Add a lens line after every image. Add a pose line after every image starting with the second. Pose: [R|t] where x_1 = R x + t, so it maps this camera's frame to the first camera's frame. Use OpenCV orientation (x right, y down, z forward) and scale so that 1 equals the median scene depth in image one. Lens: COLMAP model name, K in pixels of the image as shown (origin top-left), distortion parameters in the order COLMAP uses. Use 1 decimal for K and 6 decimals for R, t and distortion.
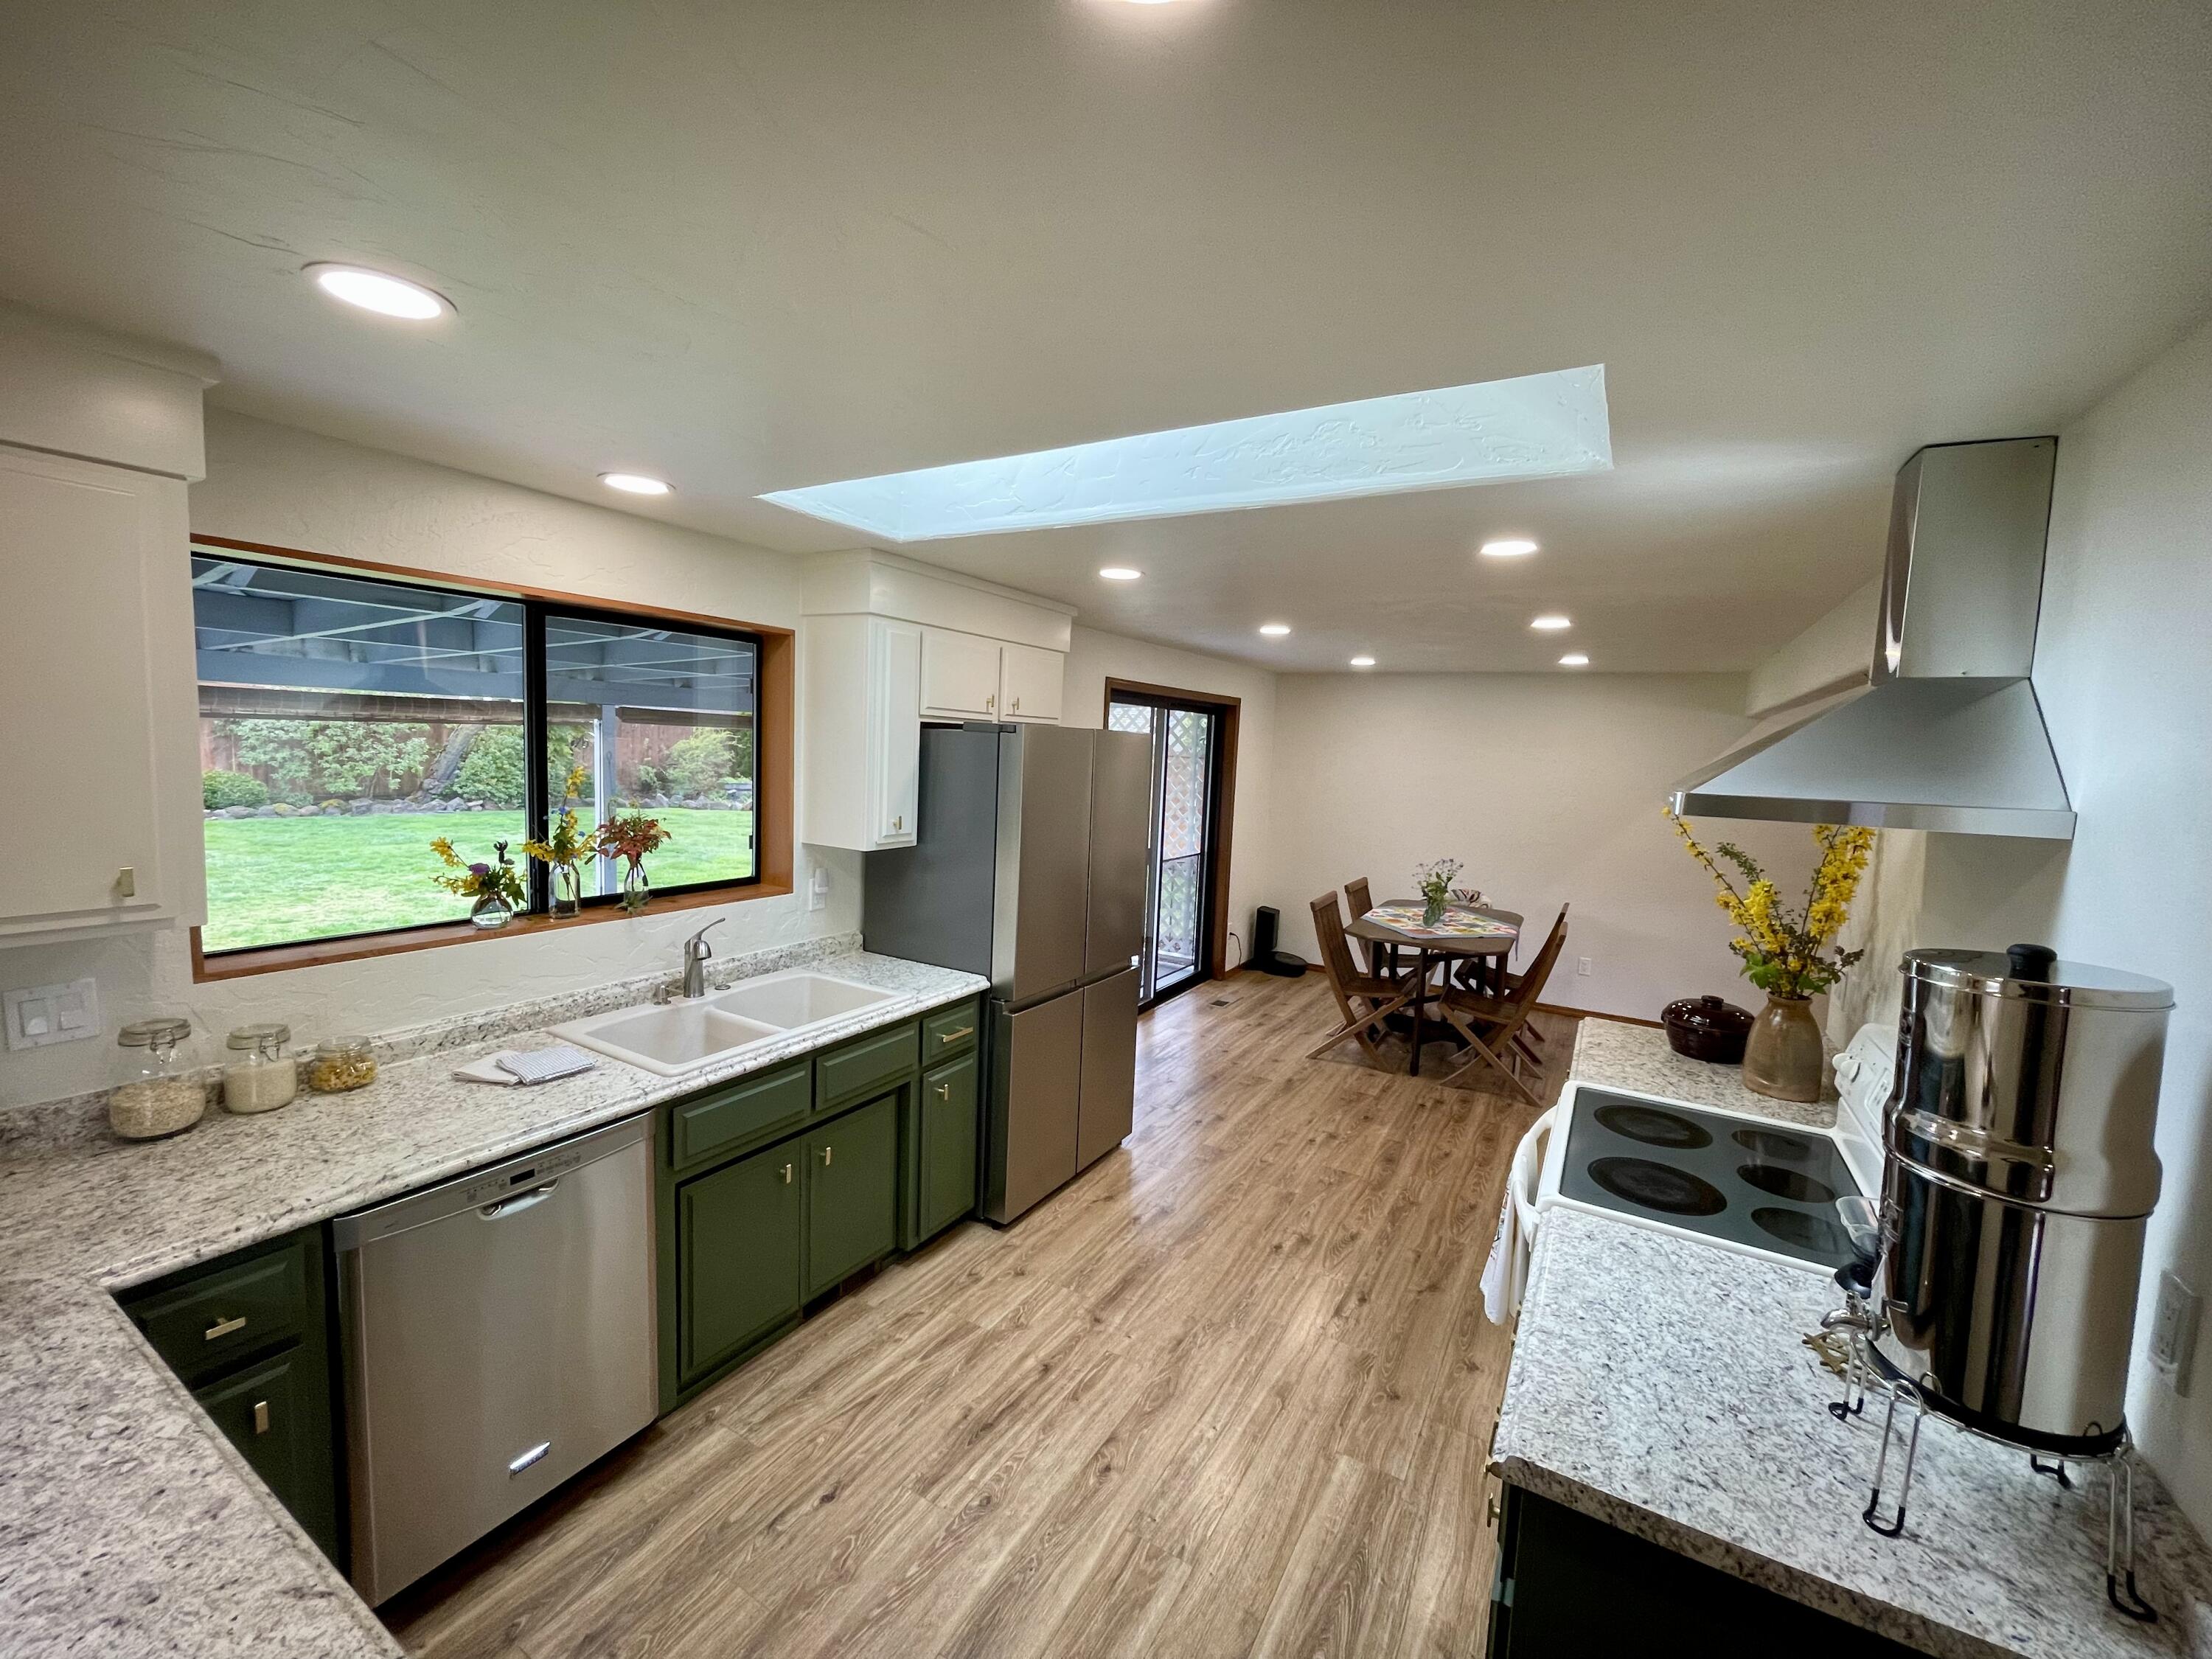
lens RADIAL K [[892.7, 0, 1101.7], [0, 892.7, 830.5], [0, 0, 1]] dist [0.000362, -0.000272]
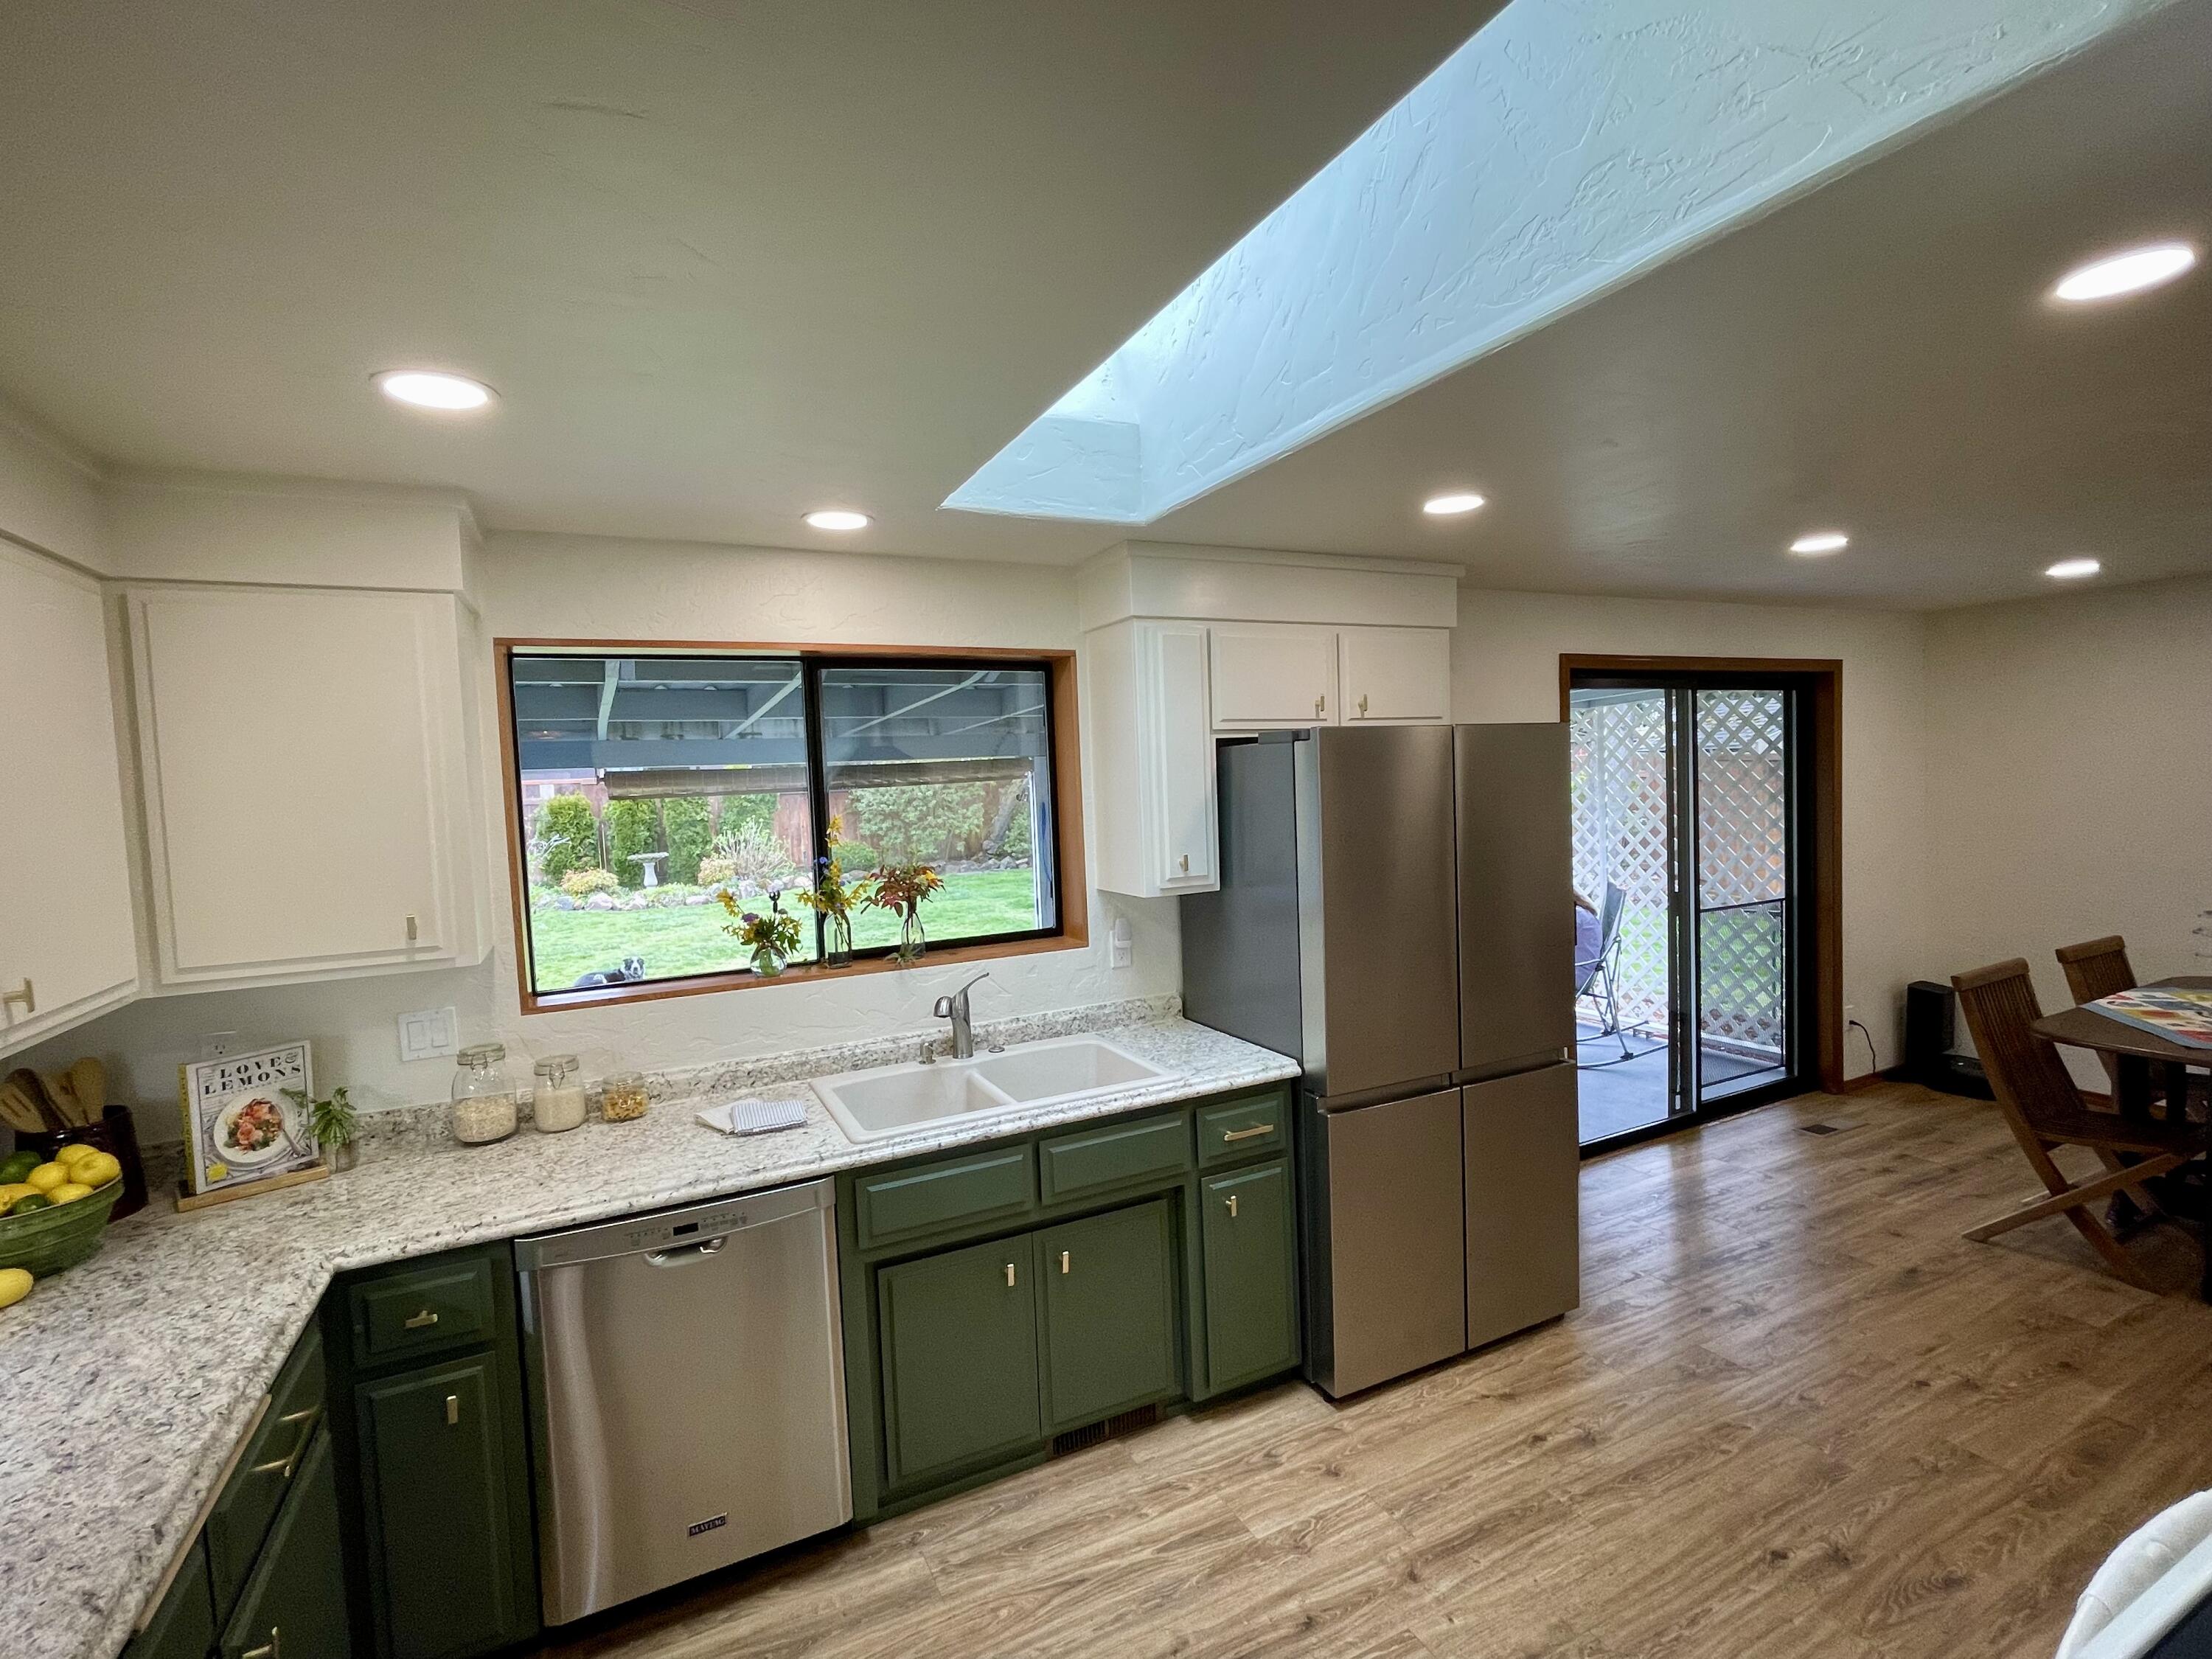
lens RADIAL K [[1022.1, 0, 1098.0], [0, 1022.1, 831.0], [0, 0, 1]] dist [-0.013560, 0.010230]
pose [[0.834906, -0.049479, -0.548163, 0.244535], [0.023023, 0.998219, -0.055037, 0.013348], [0.549910, 0.033331, 0.834559, 0.190715]]
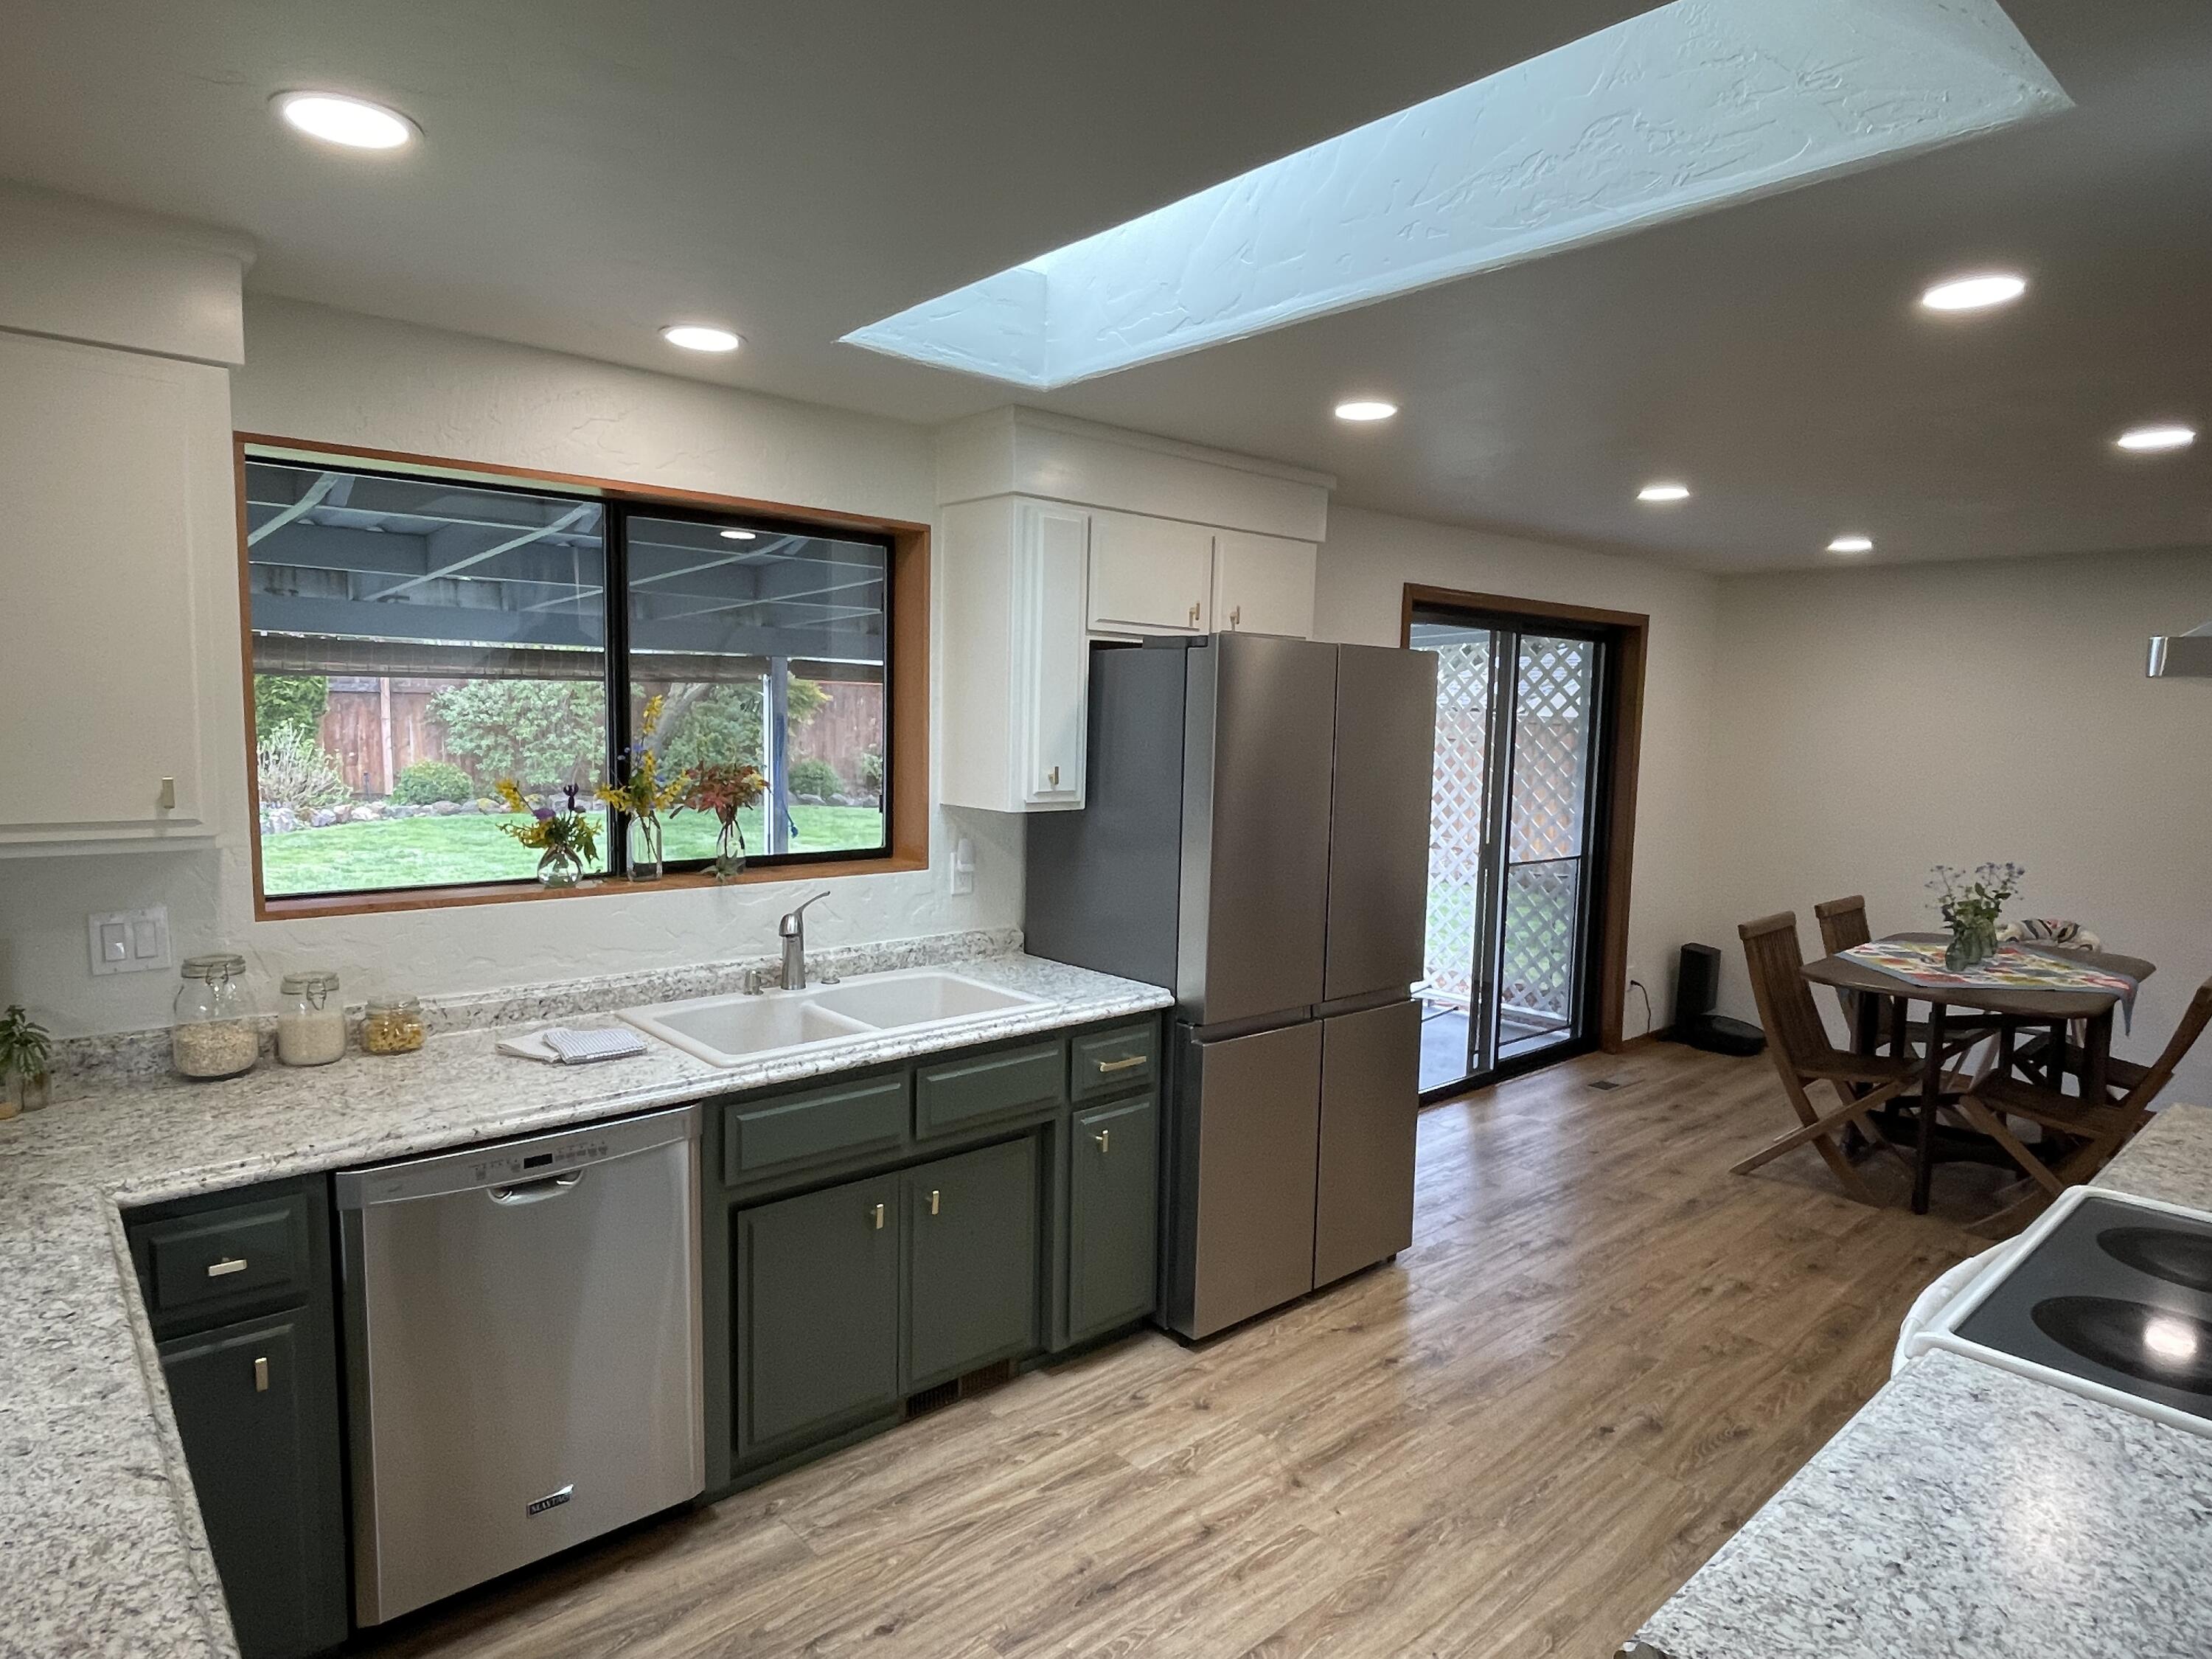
lens RADIAL K [[1274.3, 0, 1098.3], [0, 1274.3, 835.6], [0, 0, 1]] dist [-0.001160, 0.001087]
pose [[0.951944, 0.007823, -0.306173, 0.143690], [-0.011326, 0.999889, -0.009666, 0.056874], [0.306063, 0.012669, 0.951927, 0.007344]]
